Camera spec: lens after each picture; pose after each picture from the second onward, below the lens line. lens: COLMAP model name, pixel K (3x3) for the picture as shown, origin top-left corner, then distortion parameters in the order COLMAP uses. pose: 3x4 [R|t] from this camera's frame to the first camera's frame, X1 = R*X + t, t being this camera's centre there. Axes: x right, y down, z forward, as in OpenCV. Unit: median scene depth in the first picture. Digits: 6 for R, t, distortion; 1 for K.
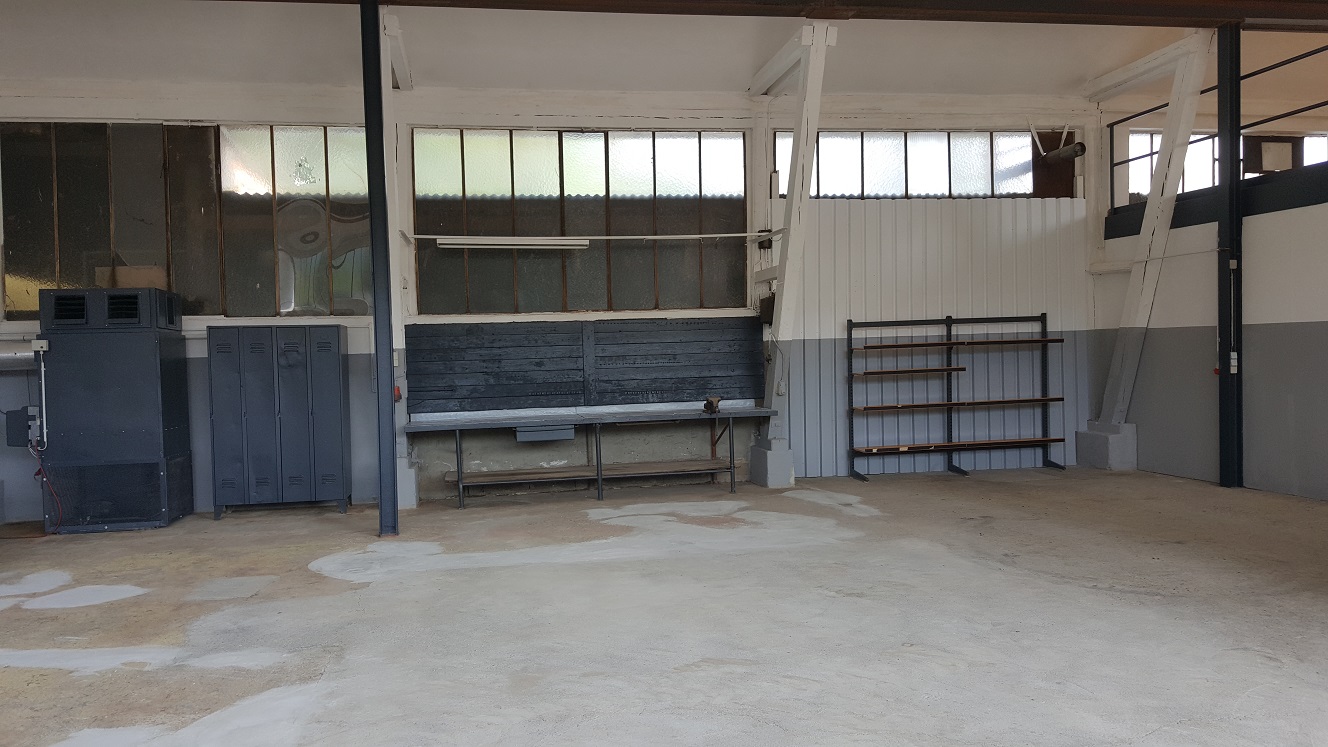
lens RADIAL K [[973.5, 0, 649.6], [0, 973.5, 395.6], [0, 0, 1]] dist [0.110383, -0.145970]
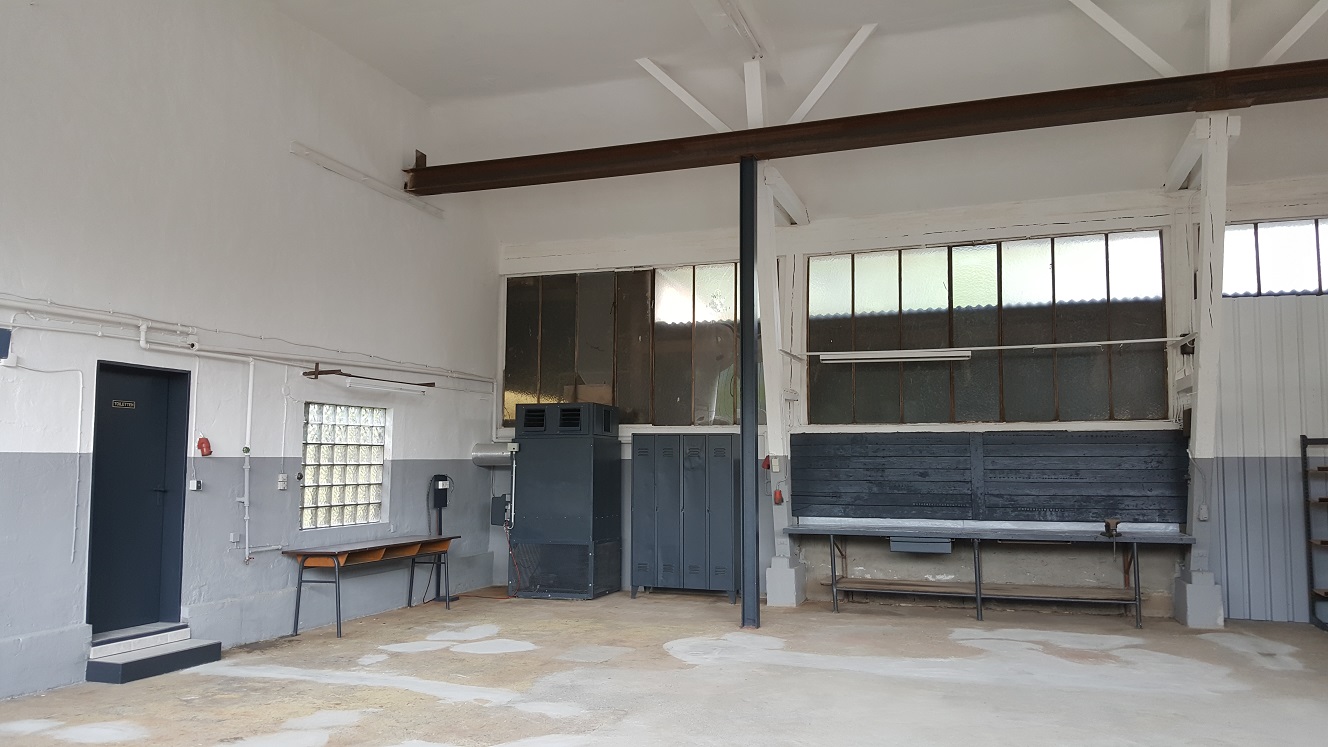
lens RADIAL K [[973.5, 0, 657.2], [0, 973.5, 384.7], [0, 0, 1]] dist [0.110383, -0.145970]
pose [[0.874509, -0.010485, -0.484897, 0.138656], [-0.046735, 0.993292, -0.105764, -0.004488], [0.482753, 0.115153, 0.868153, -0.018169]]
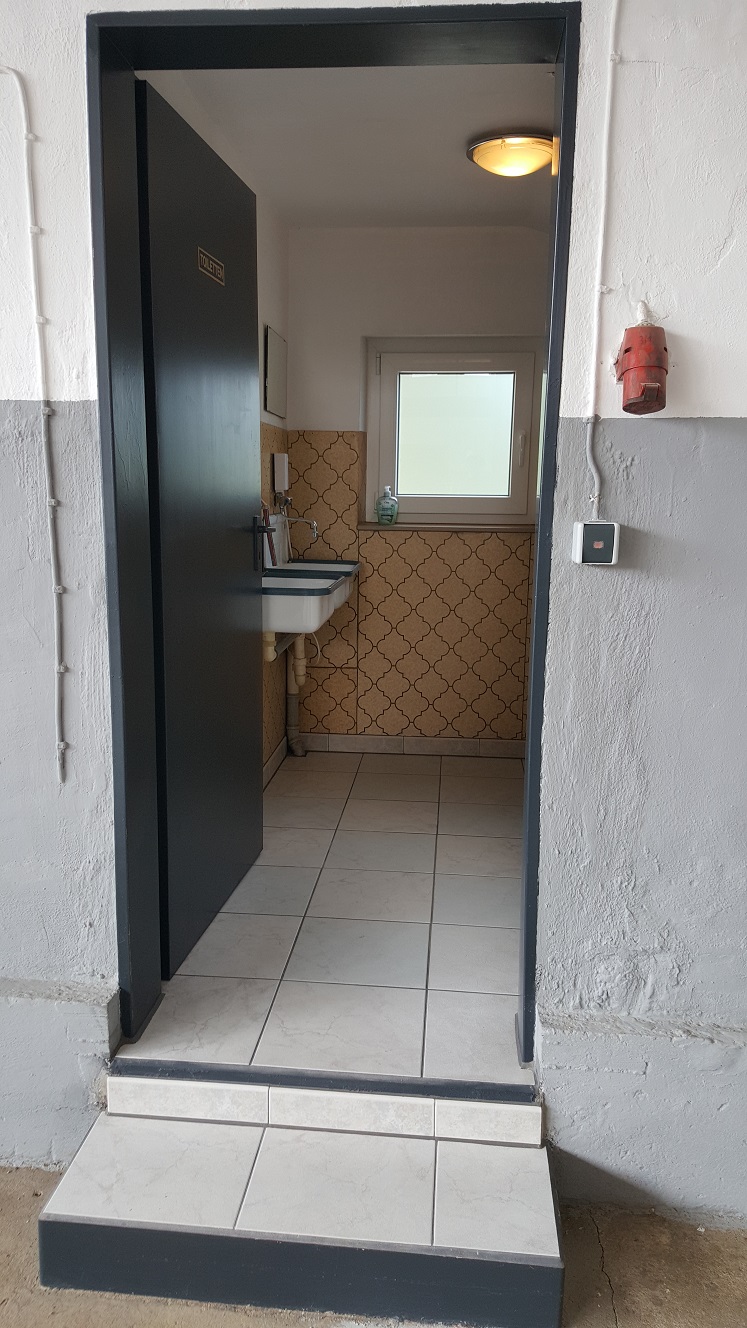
lens RADIAL K [[973.5, 0, 366.3], [0, 973.5, 650.5], [0, 0, 1]] dist [0.110383, -0.145970]
pose [[-0.258241, 0.186747, -0.947859, -0.359488], [-0.053852, 0.976831, 0.207127, -0.006722], [0.964578, 0.104533, -0.242201, 0.482303]]
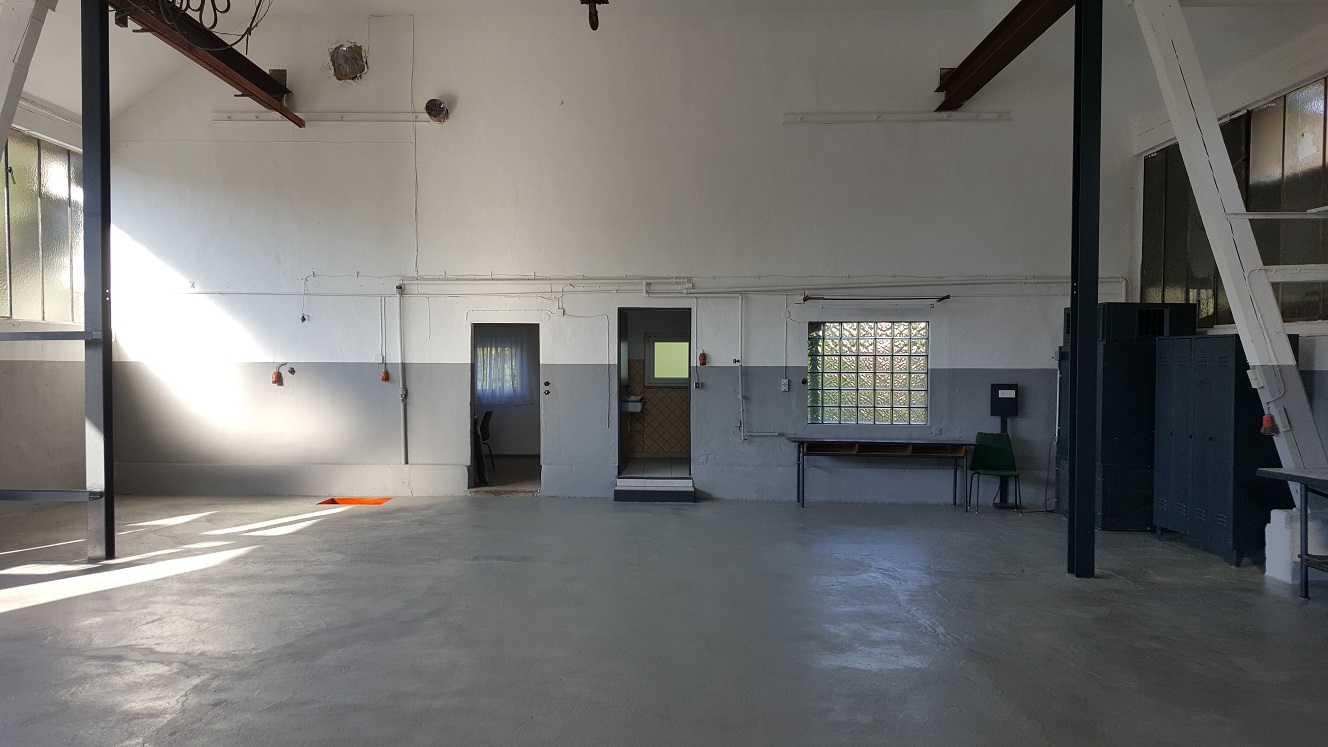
lens RADIAL K [[973.5, 0, 629.5], [0, 973.5, 394.2], [0, 0, 1]] dist [0.110383, -0.145970]
pose [[-0.201311, 0.055183, -0.977972, 0.548034], [-0.043824, 0.996905, 0.065272, -0.049566], [0.978547, 0.055998, -0.198270, 0.620487]]
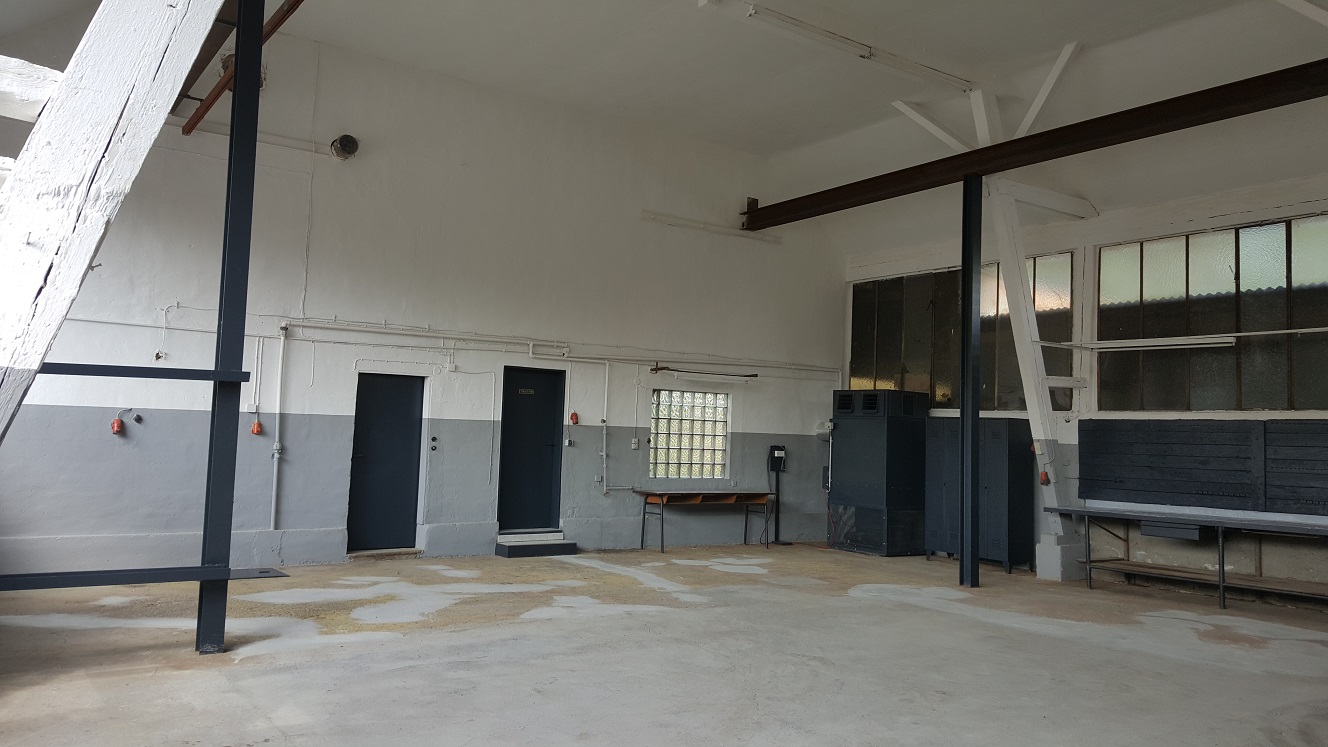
lens RADIAL K [[968.2, 0, 654.2], [0, 968.2, 362.9], [0, 0, 1]] dist [0.093563, -0.032554]
pose [[0.433214, -0.023971, -0.900972, 0.560488], [-0.085310, 0.994068, -0.067467, -0.017408], [0.897245, 0.106089, 0.428599, 0.059647]]
